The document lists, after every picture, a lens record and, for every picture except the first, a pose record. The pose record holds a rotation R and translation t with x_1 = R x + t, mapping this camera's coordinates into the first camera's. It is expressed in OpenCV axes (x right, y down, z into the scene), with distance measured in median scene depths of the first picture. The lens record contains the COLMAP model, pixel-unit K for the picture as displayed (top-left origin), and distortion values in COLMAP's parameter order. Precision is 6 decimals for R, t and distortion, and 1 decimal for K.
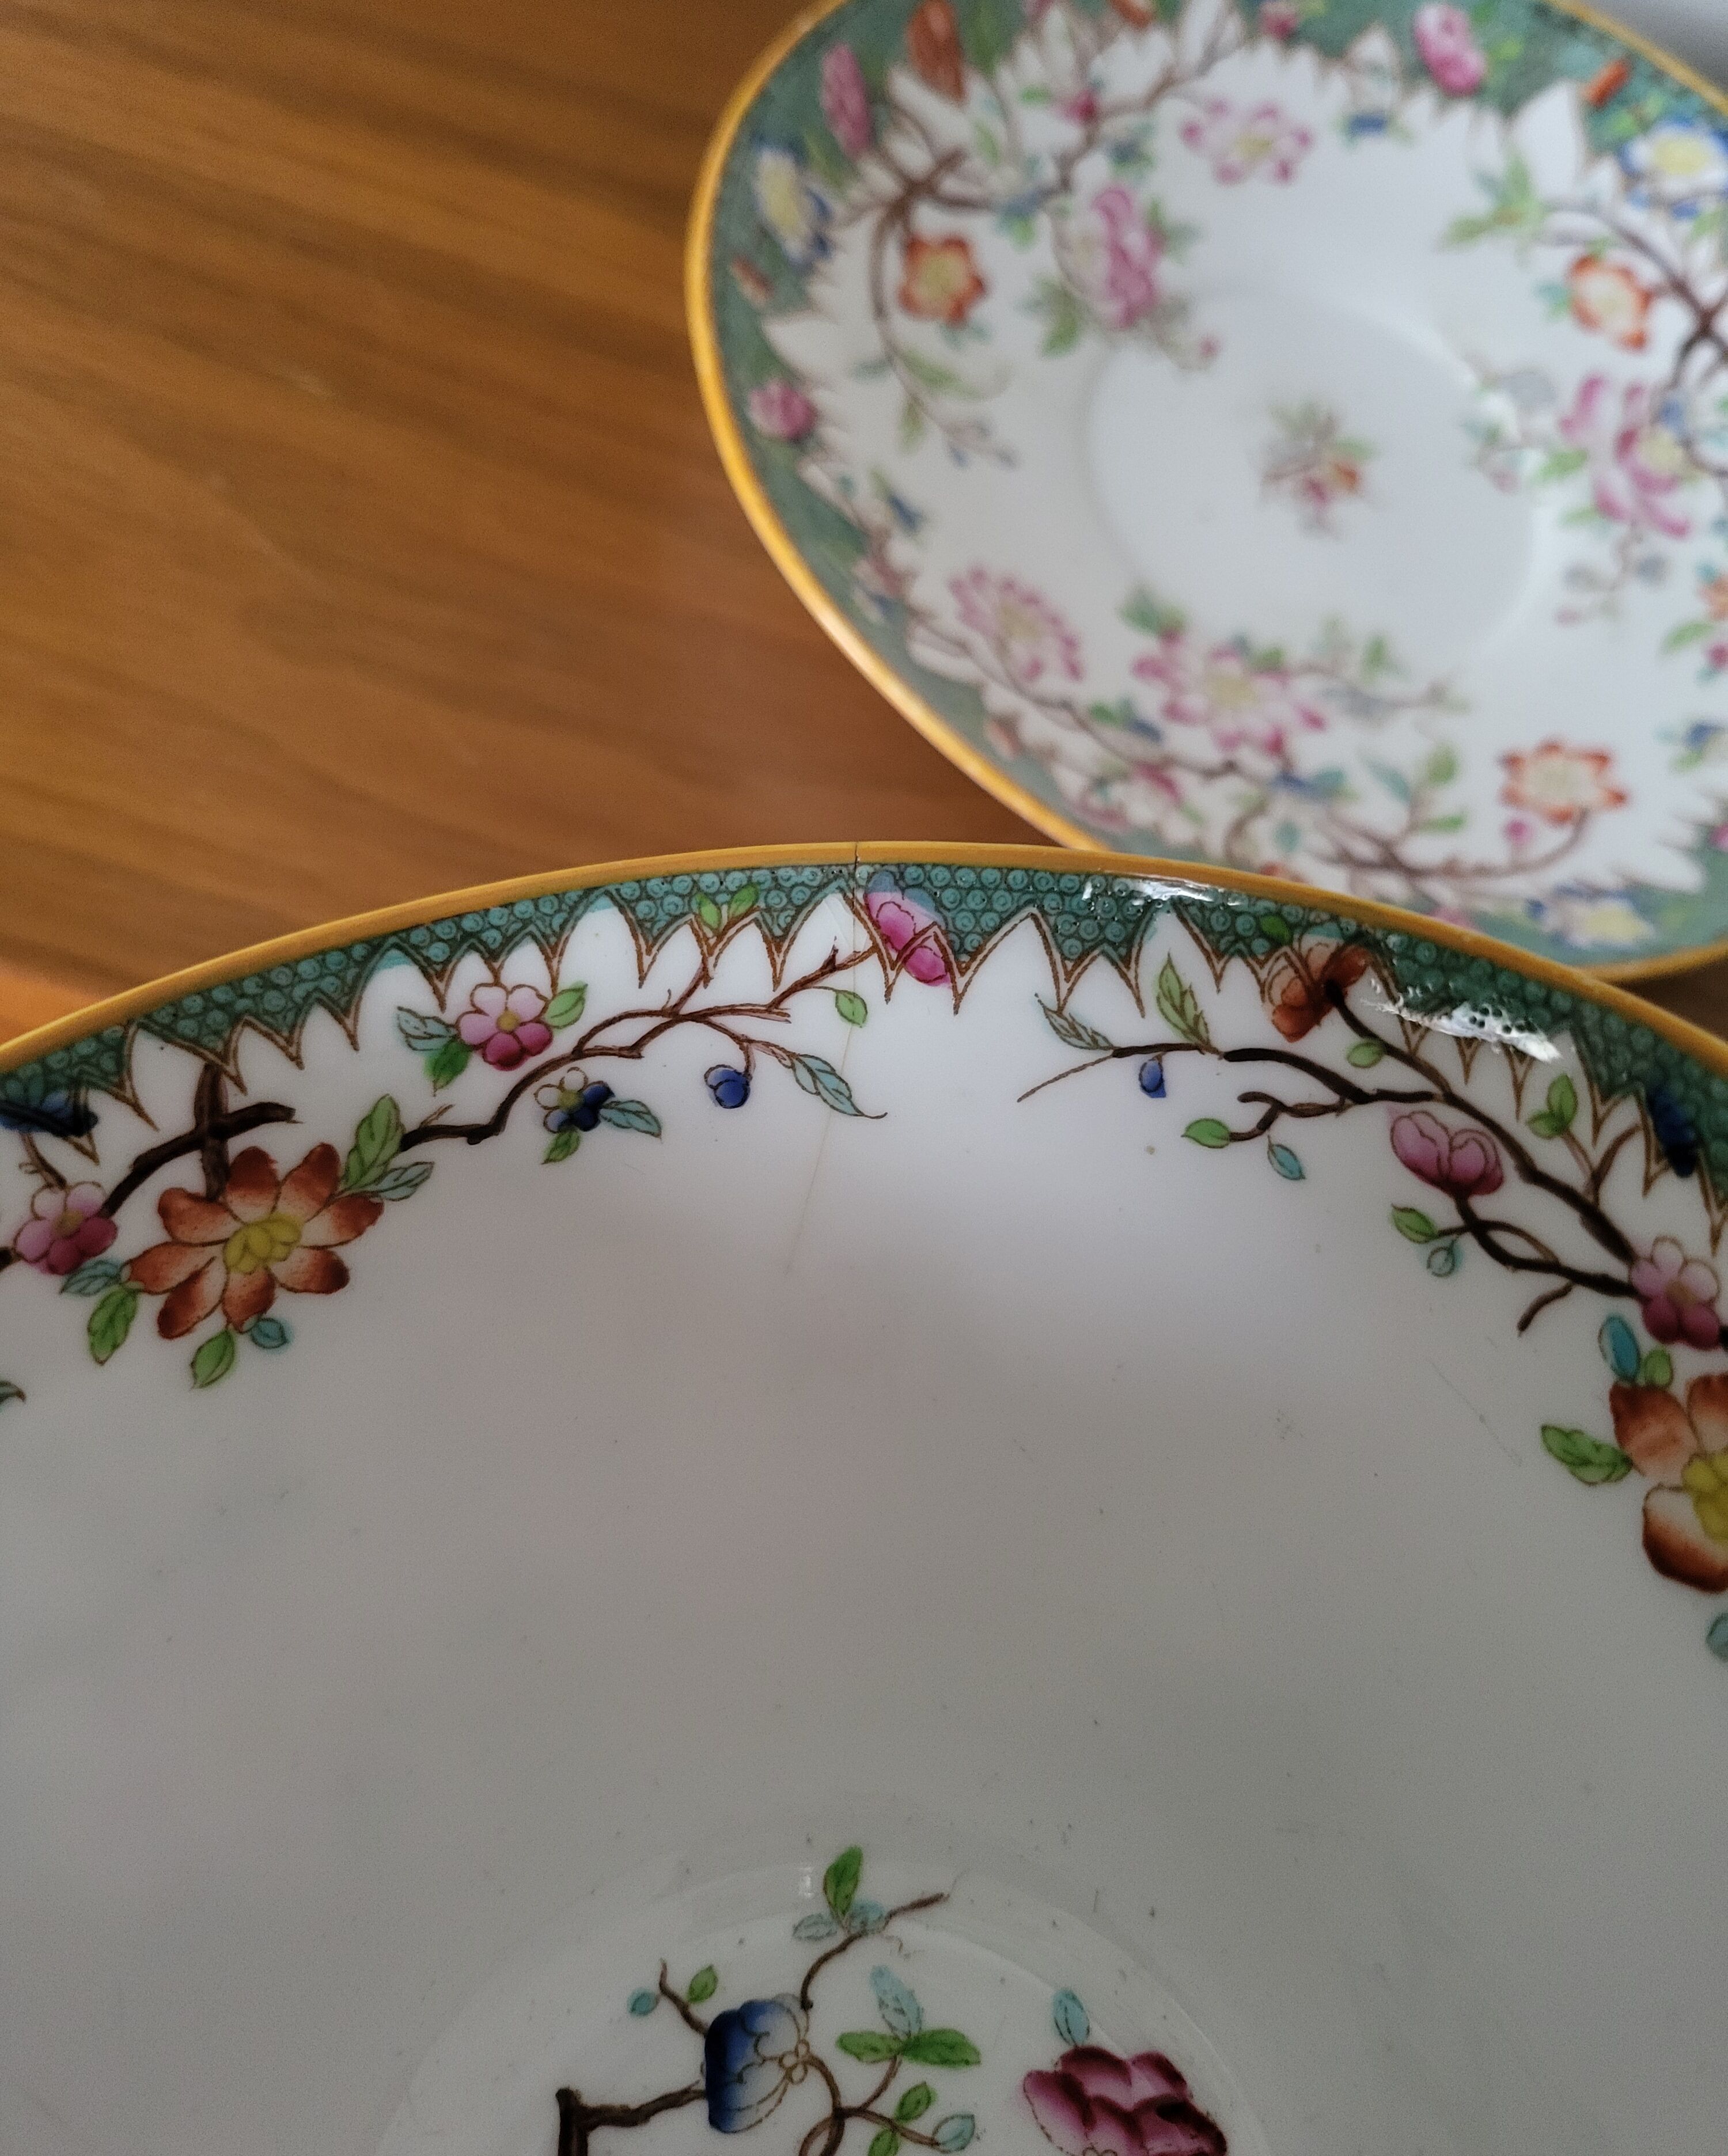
lens RADIAL K [[1764.4, 0, 874.4], [0, 1764.4, 1074.4], [0, 0, 1]] dist [0.000393, -0.008211]
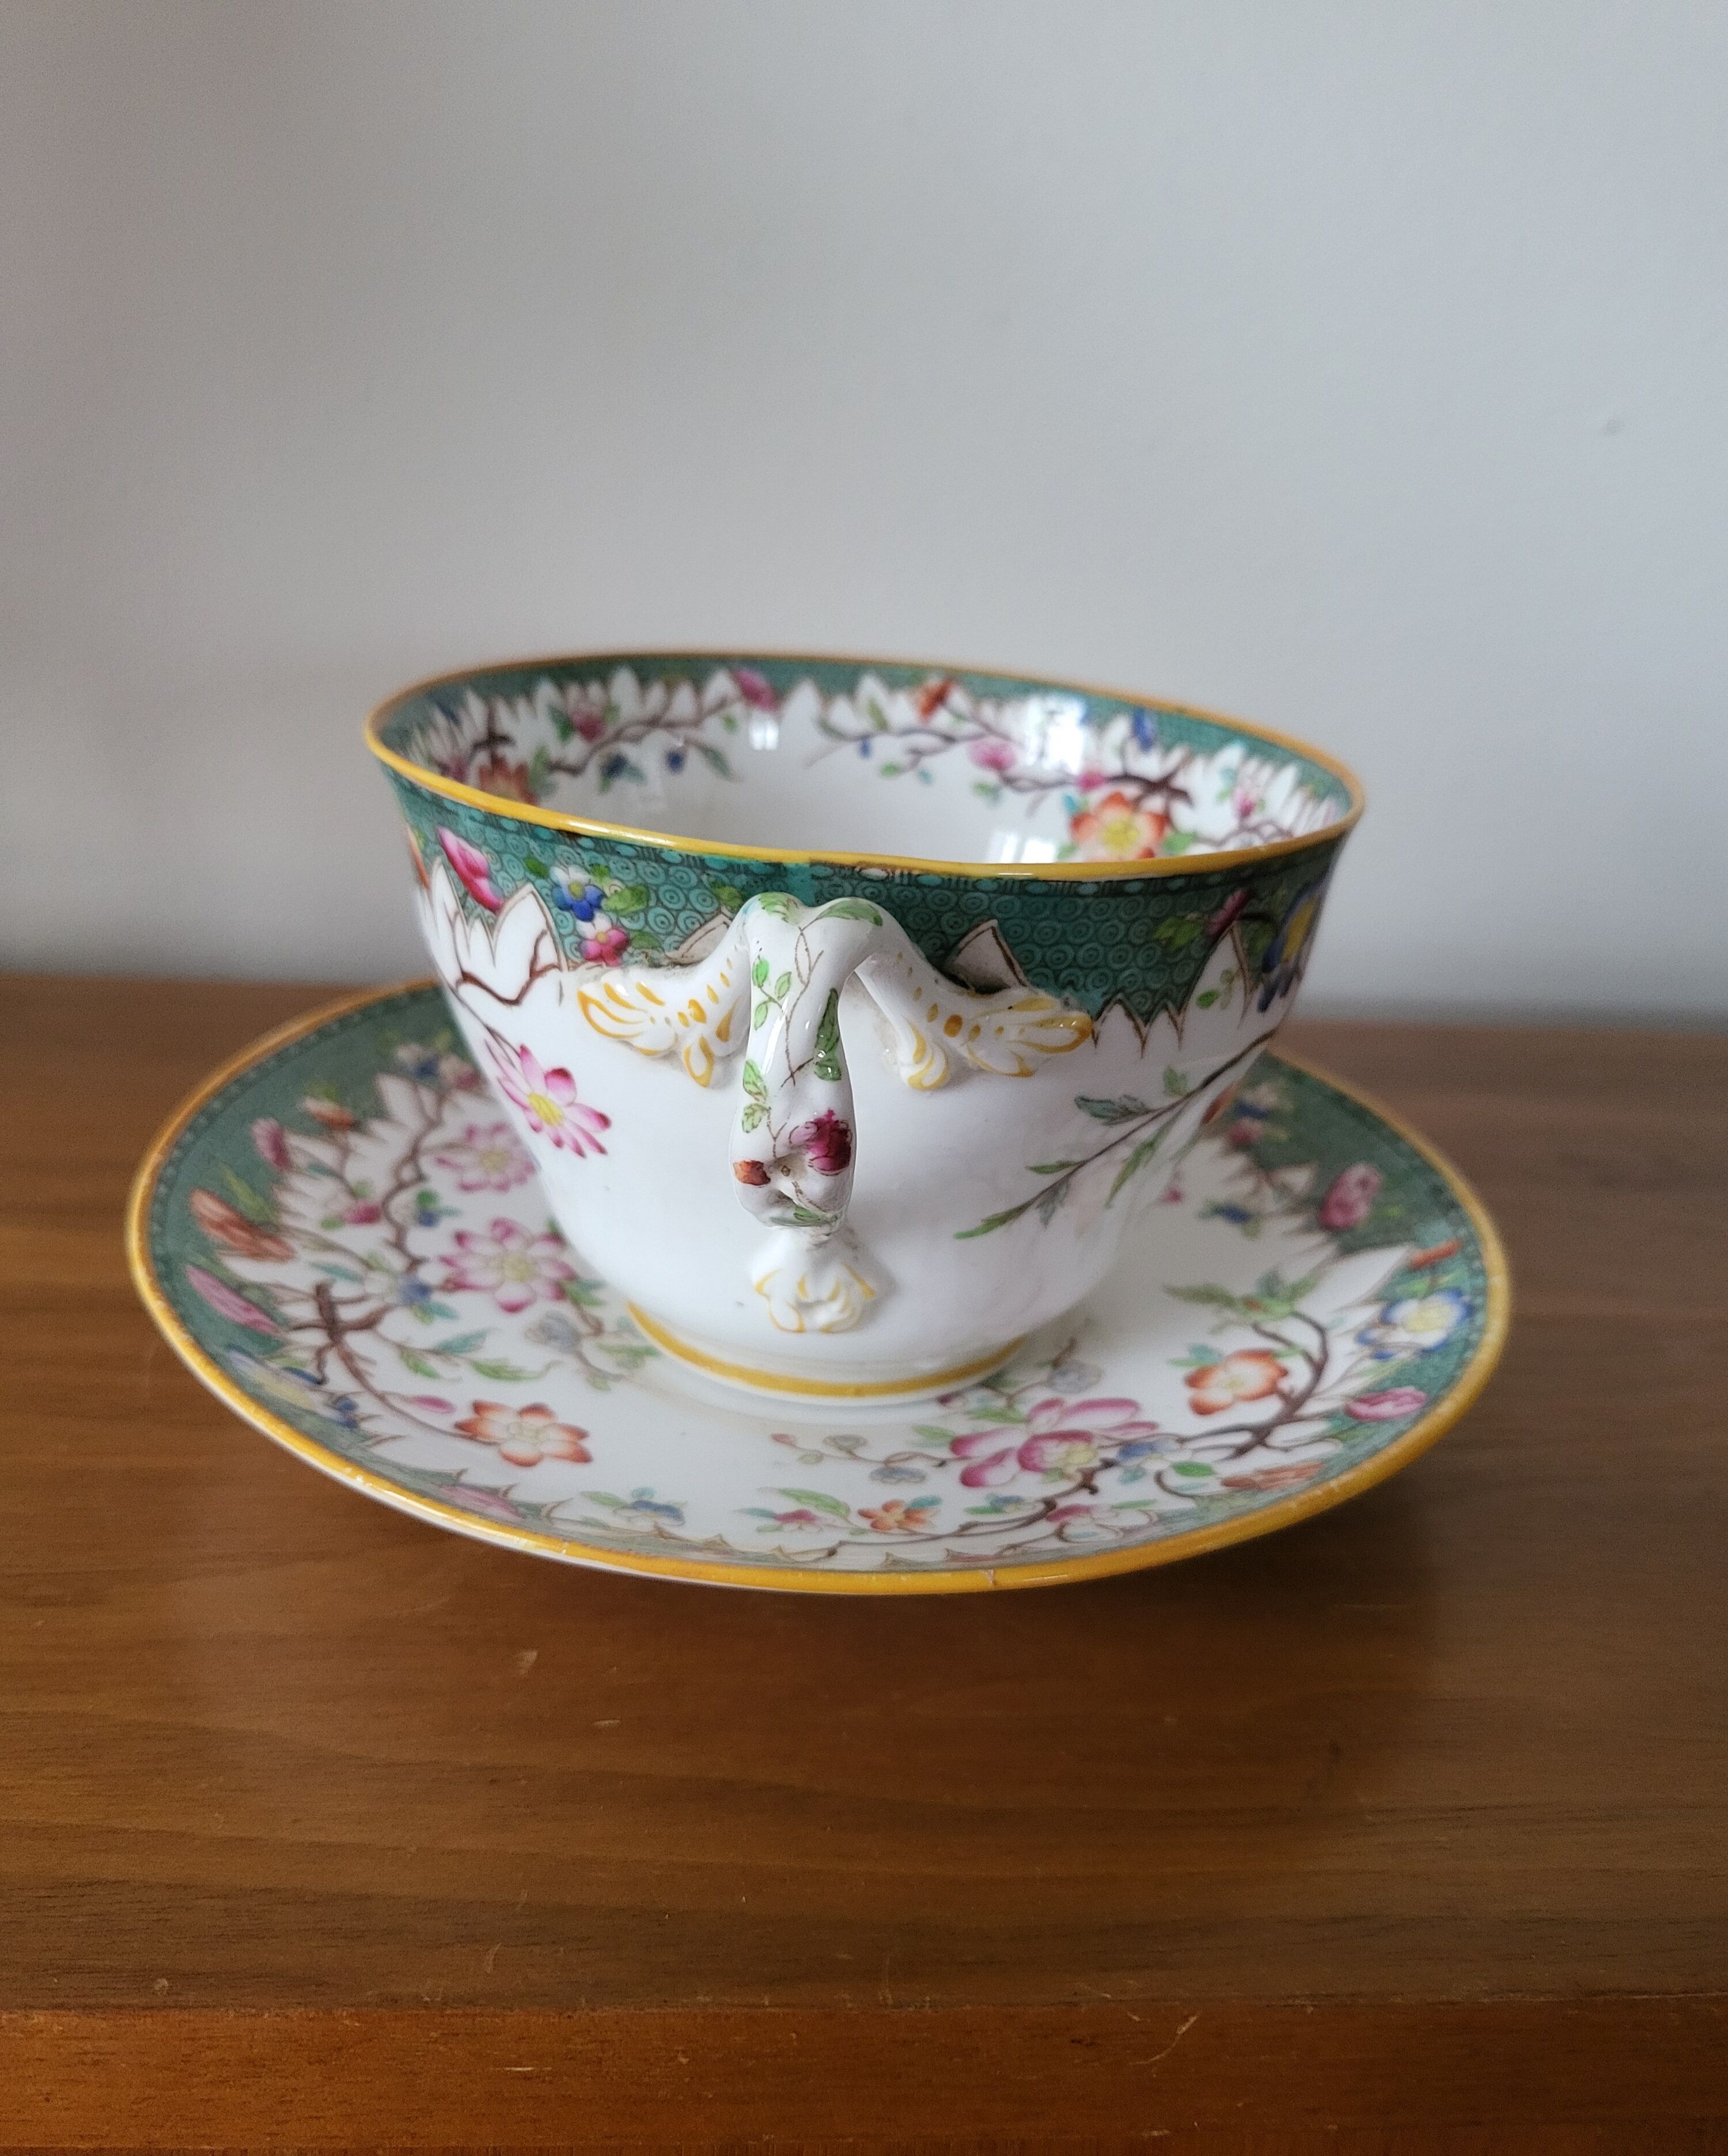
lens RADIAL K [[1691.3, 0, 872.5], [0, 1691.3, 1055.5], [0, 0, 1]] dist [0.007662, -0.000736]
pose [[0.856231, -0.042223, 0.514864, -1.003915], [0.134831, 0.980374, -0.143829, 0.724342], [-0.498687, 0.192570, 0.845120, -0.827283]]
